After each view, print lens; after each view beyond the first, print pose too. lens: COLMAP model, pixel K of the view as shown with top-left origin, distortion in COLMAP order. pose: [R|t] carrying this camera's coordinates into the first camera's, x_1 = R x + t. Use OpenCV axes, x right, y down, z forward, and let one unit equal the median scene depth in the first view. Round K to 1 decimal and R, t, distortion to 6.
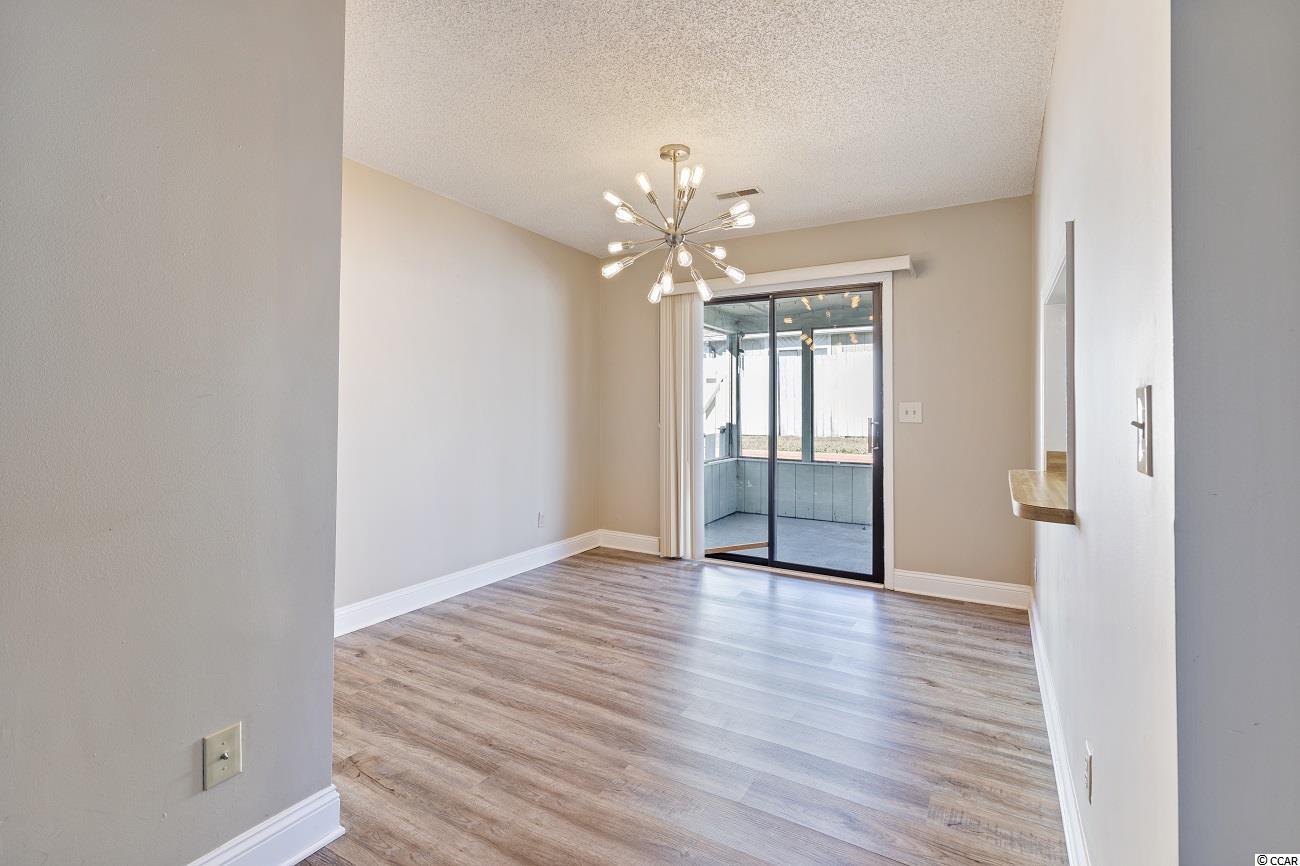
lens RADIAL K [[598.0, 0, 644.0], [0, 598.0, 403.8], [0, 0, 1]] dist [0.009577, -0.000490]
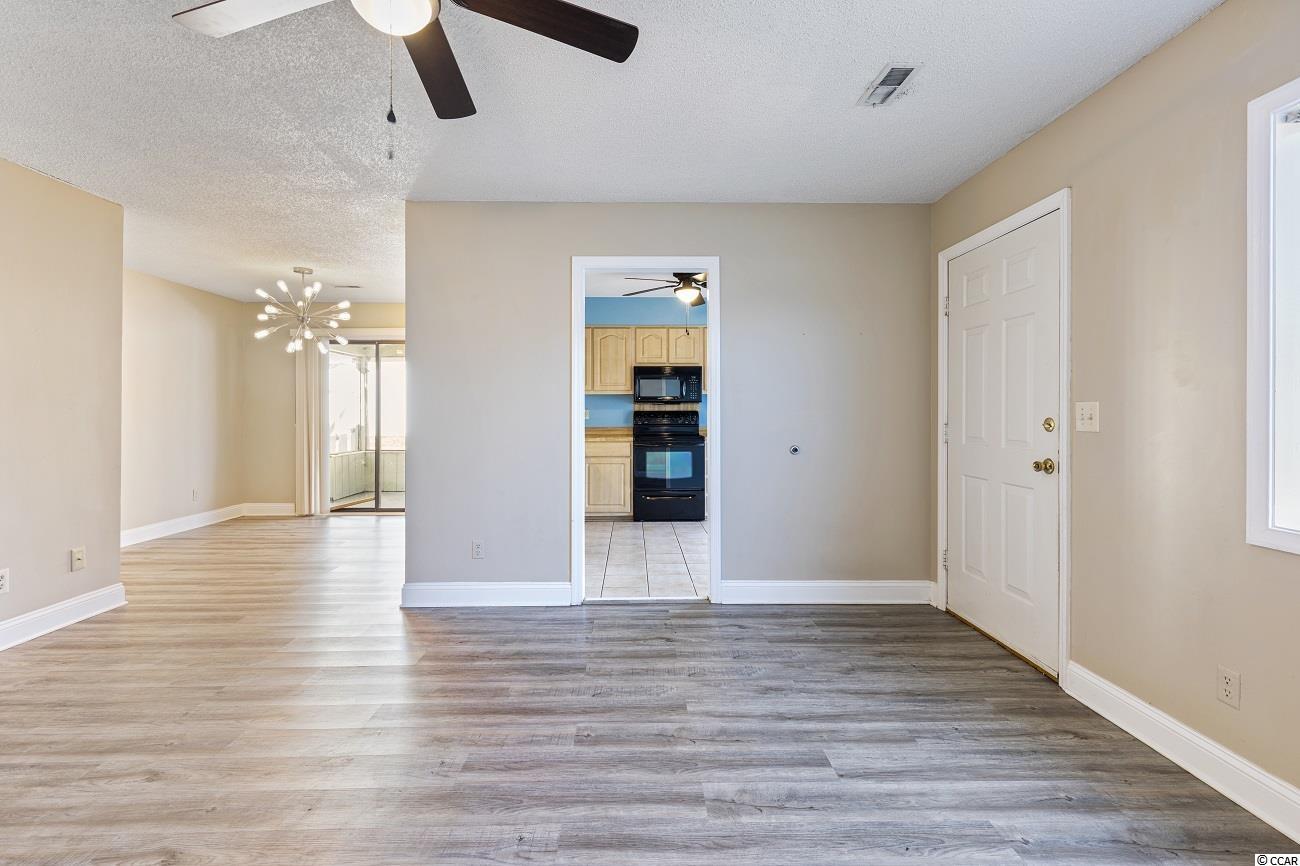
lens RADIAL K [[590.5, 0, 645.1], [0, 590.5, 412.2], [0, 0, 1]] dist [0.002253, -0.000446]
pose [[0.849926, -0.004857, 0.526880, -0.011051], [0.002888, 0.999985, 0.004559, 0.000599], [-0.526895, -0.002354, 0.849927, -0.967414]]
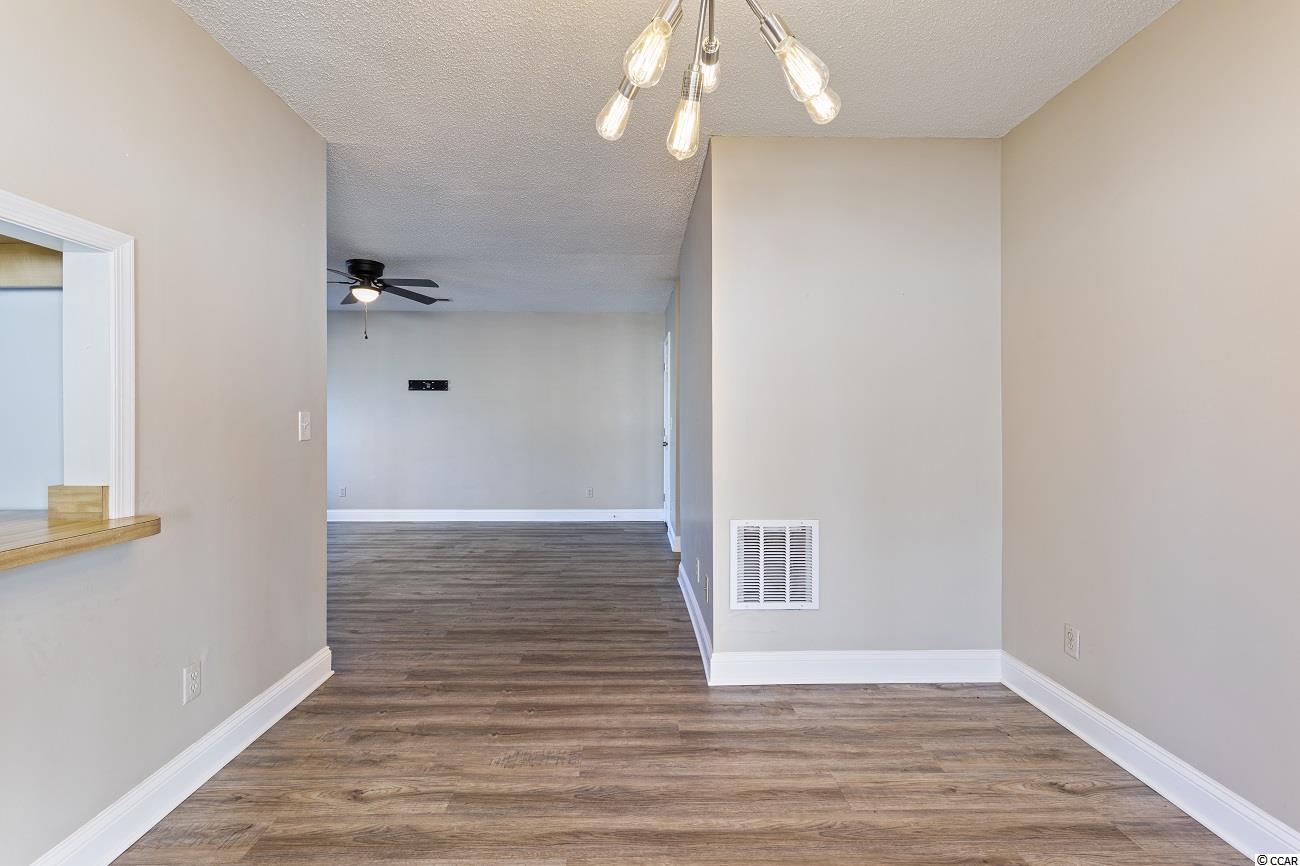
lens RADIAL K [[596.2, 0, 648.4], [0, 596.2, 403.8], [0, 0, 1]] dist [0.006668, -0.000756]
pose [[-0.848541, -0.020646, -0.528727, 0.258363], [-0.005032, 0.999508, -0.030953, 0.005803], [0.529106, -0.023604, -0.848227, 1.188867]]
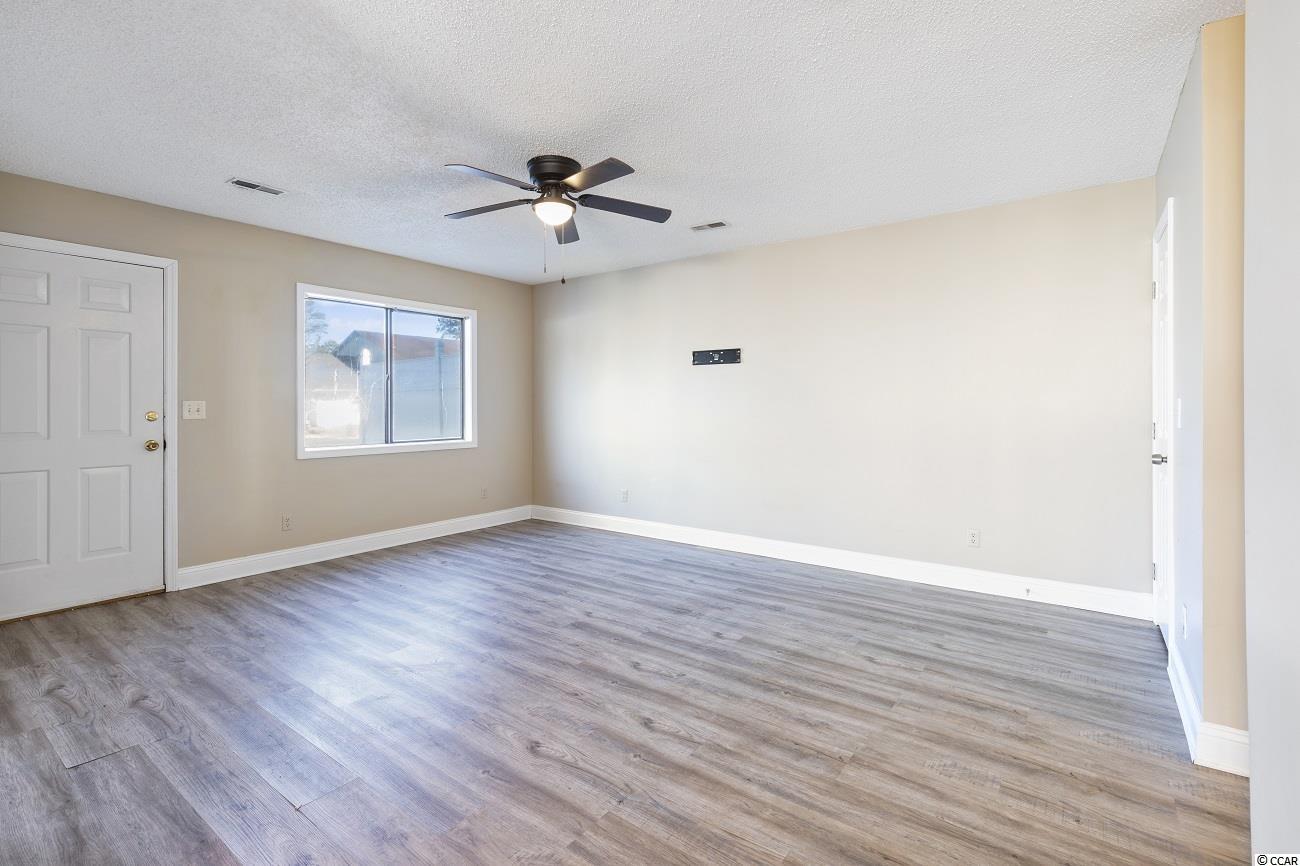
lens RADIAL K [[598.0, 0, 644.0], [0, 598.0, 403.8], [0, 0, 1]] dist [0.009577, -0.000490]
pose [[-0.993912, -0.000861, 0.110177, -0.191491], [-0.001092, 0.999997, -0.002036, 0.000214], [-0.110175, -0.002144, -0.993910, 0.489176]]
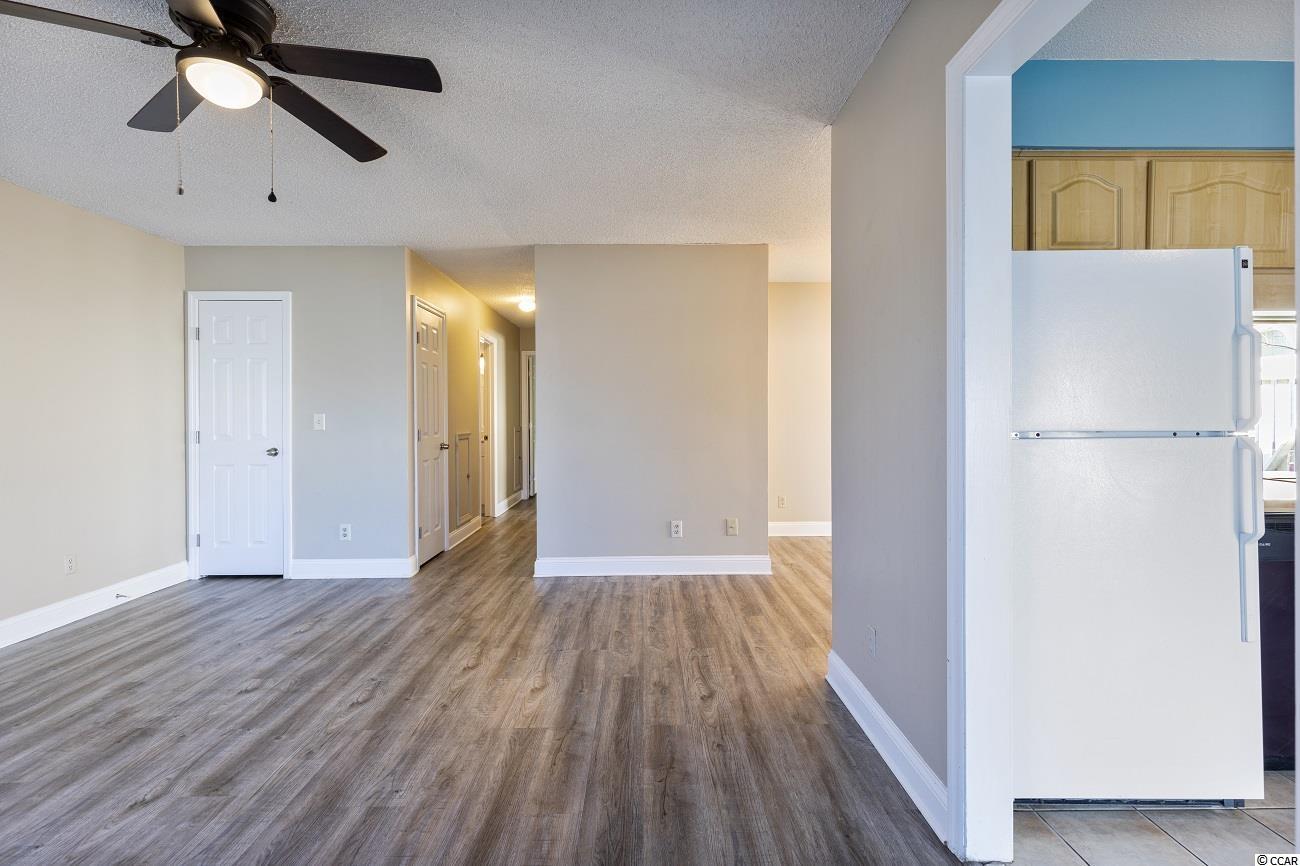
lens RADIAL K [[587.3, 0, 648.9], [0, 587.3, 417.5], [0, 0, 1]] dist [0.001896, 0.000014]
pose [[0.519174, -0.002161, -0.854666, 0.750394], [0.008700, 0.999958, 0.002757, 0.002391], [0.854624, -0.008867, 0.519171, -0.420824]]
